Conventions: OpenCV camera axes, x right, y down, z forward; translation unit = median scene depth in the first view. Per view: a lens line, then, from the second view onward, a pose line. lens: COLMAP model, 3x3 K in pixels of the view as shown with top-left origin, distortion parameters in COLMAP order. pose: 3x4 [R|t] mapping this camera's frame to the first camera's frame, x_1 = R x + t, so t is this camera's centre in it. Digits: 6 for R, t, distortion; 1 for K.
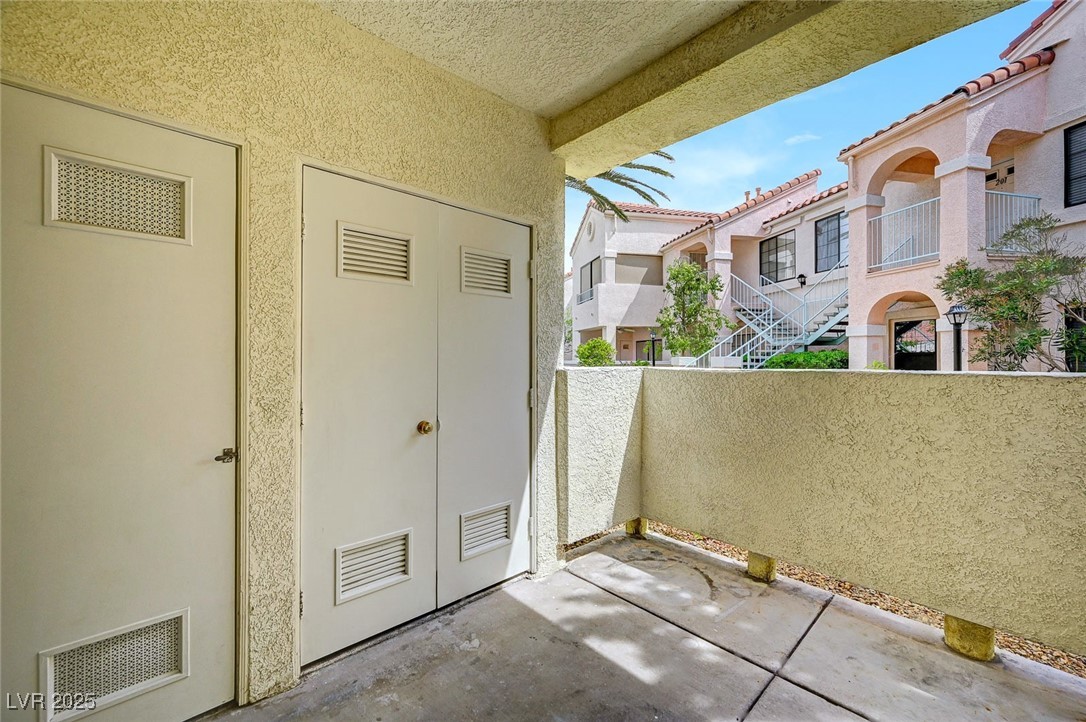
lens RADIAL K [[439.0, 0, 543.0], [0, 439.0, 361.0], [0, 0, 1]] dist [-0.000820, -0.000101]
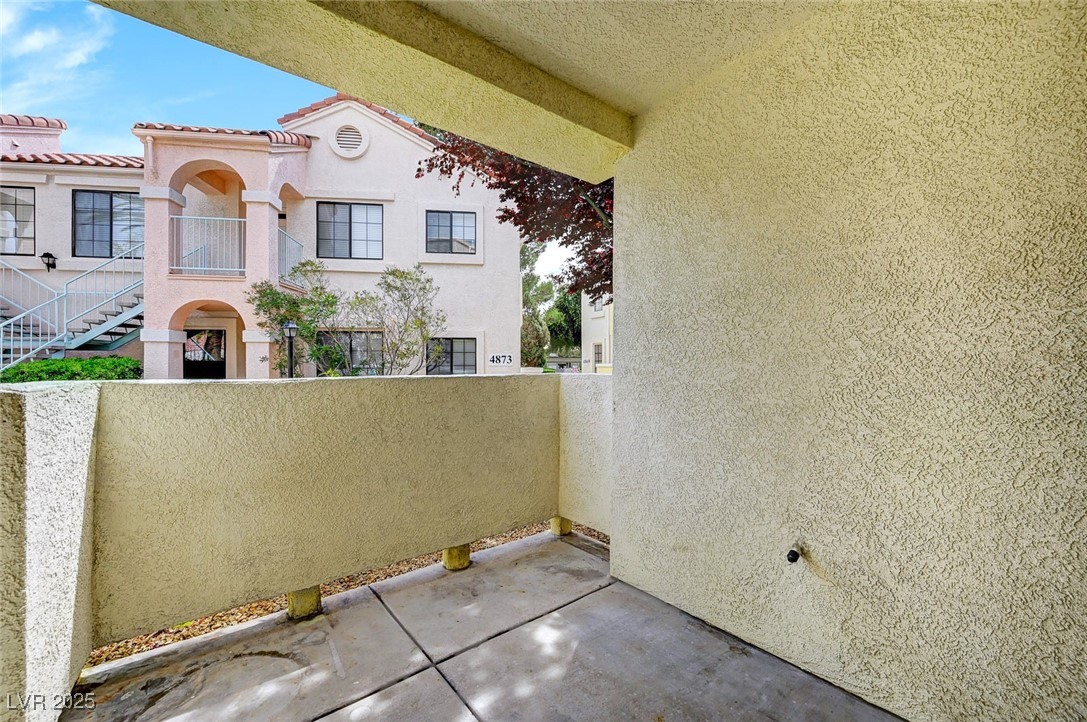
lens RADIAL K [[437.7, 0, 544.0], [0, 437.7, 369.2], [0, 0, 1]] dist [0.000787, 0.000109]
pose [[0.069608, -0.006069, 0.997556, -0.140884], [0.007137, 0.999959, 0.005585, -0.000432], [-0.997549, 0.006730, 0.069648, 0.186037]]
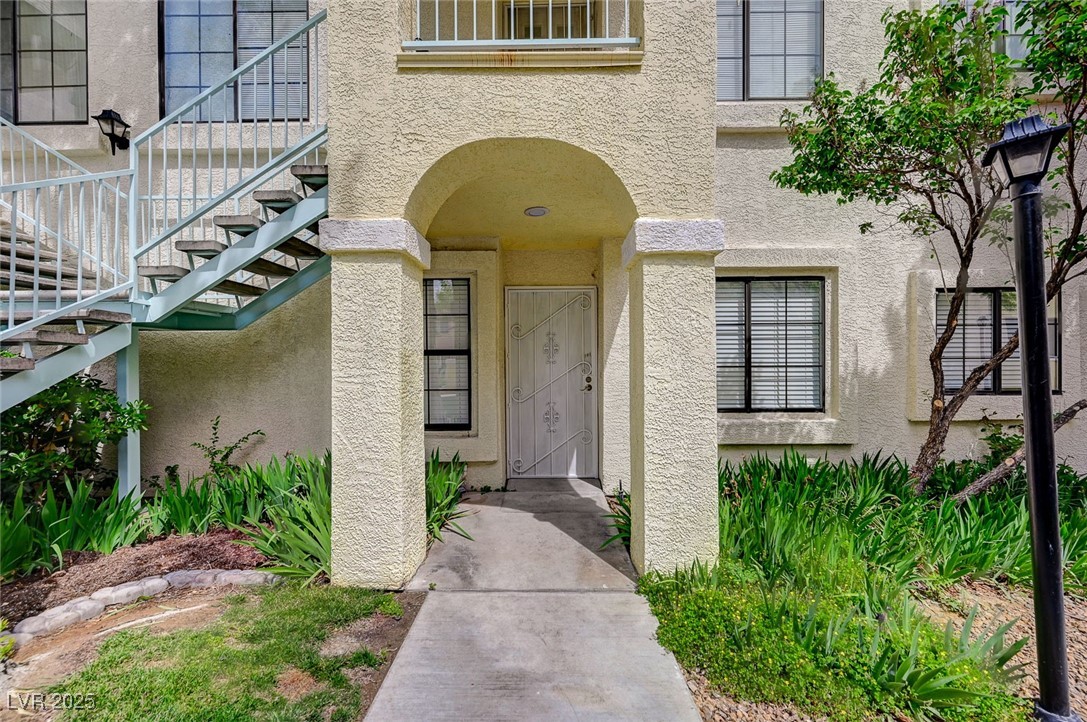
lens RADIAL K [[466.3, 0, 544.7], [0, 466.3, 366.8], [0, 0, 1]] dist [0.001634, 0.000288]
pose [[0.253294, -0.009961, 0.967338, 0.520577], [0.014990, 0.999867, 0.006371, -0.006555], [-0.967273, 0.012886, 0.253409, 0.944884]]
